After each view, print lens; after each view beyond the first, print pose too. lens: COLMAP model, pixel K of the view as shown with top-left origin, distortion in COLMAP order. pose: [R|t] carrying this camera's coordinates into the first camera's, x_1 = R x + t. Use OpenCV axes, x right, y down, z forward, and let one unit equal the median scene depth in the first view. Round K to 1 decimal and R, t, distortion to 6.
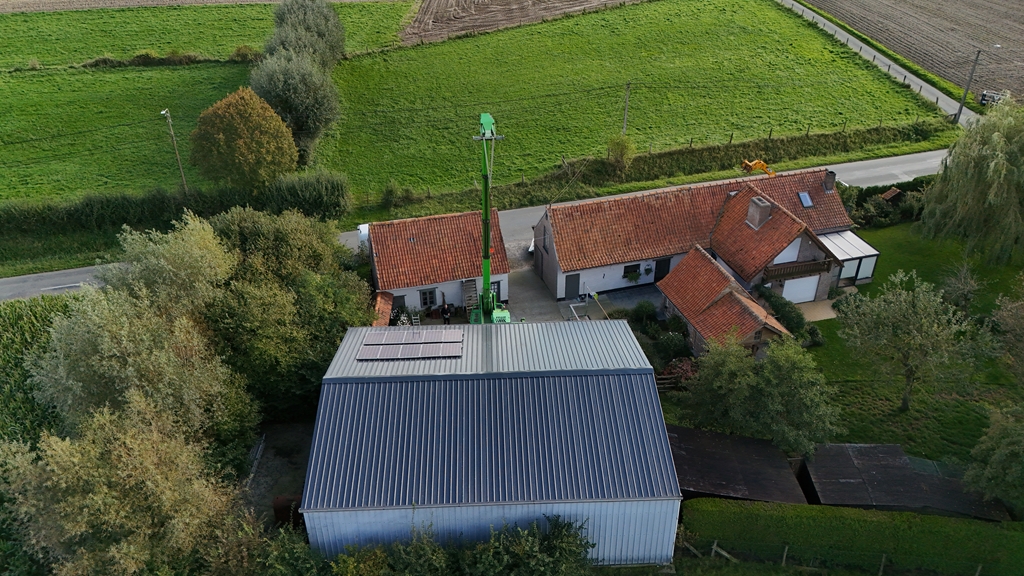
lens RADIAL K [[713.5, 0, 512.0], [0, 713.5, 288.0], [0, 0, 1]] dist [0.004037, -0.003020]
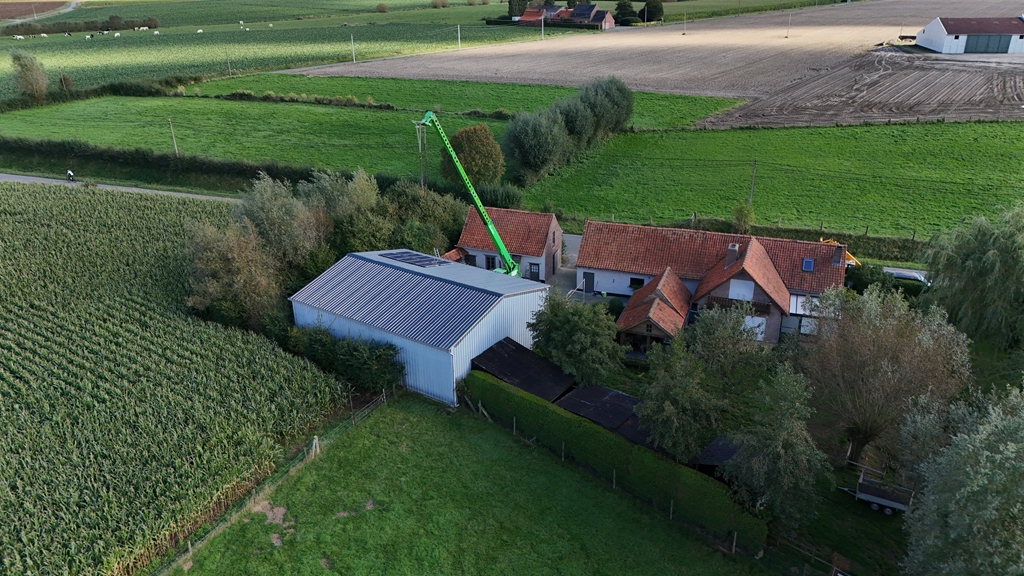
lens RADIAL K [[713.5, 0, 512.0], [0, 713.5, 288.0], [0, 0, 1]] dist [0.004037, -0.003020]
pose [[0.802066, 0.236832, -0.548270, 0.690731], [-0.309297, 0.950033, -0.042093, 0.106392], [0.510906, 0.203340, 0.835241, -0.170411]]
